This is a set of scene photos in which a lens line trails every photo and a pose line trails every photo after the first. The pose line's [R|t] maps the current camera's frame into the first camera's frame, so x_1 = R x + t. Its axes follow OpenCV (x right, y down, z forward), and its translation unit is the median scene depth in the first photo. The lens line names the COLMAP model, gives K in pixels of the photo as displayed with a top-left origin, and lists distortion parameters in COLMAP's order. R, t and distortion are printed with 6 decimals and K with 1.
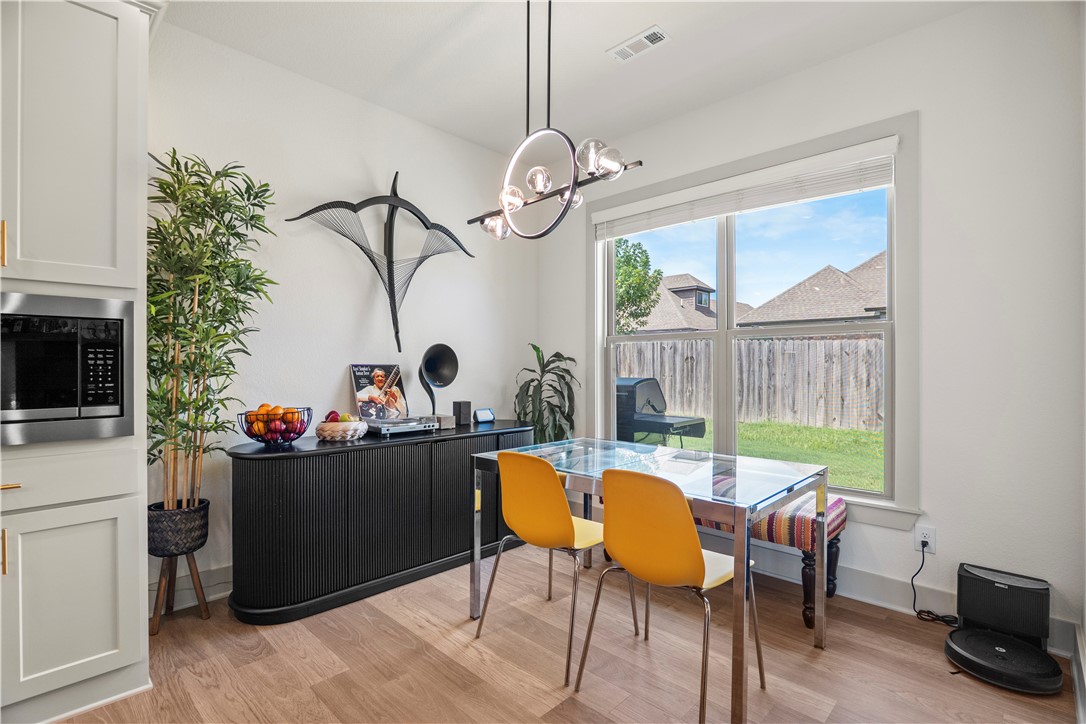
lens RADIAL K [[506.3, 0, 560.3], [0, 506.3, 368.6], [0, 0, 1]] dist [-0.007420, 0.003181]
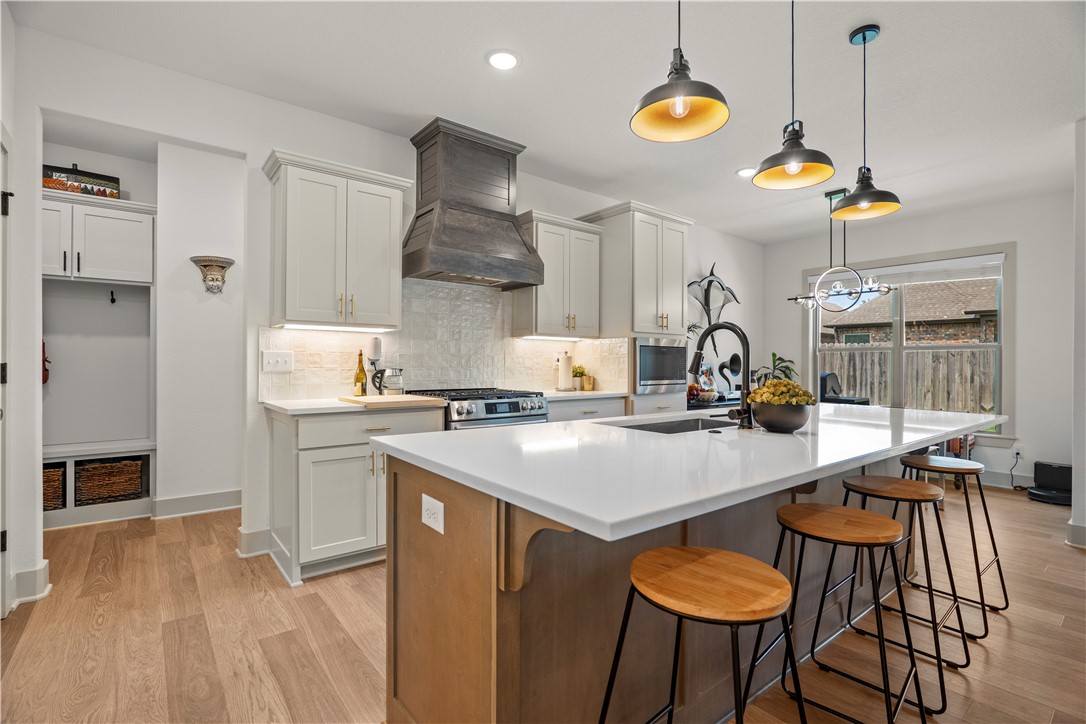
lens RADIAL K [[506.3, 0, 563.5], [0, 506.3, 364.6], [0, 0, 1]] dist [-0.007420, 0.003181]
pose [[0.992812, 0.007040, -0.119474, -0.612959], [-0.007138, 0.999974, -0.000397, -0.001442], [0.119468, 0.001247, 0.992837, -0.886690]]
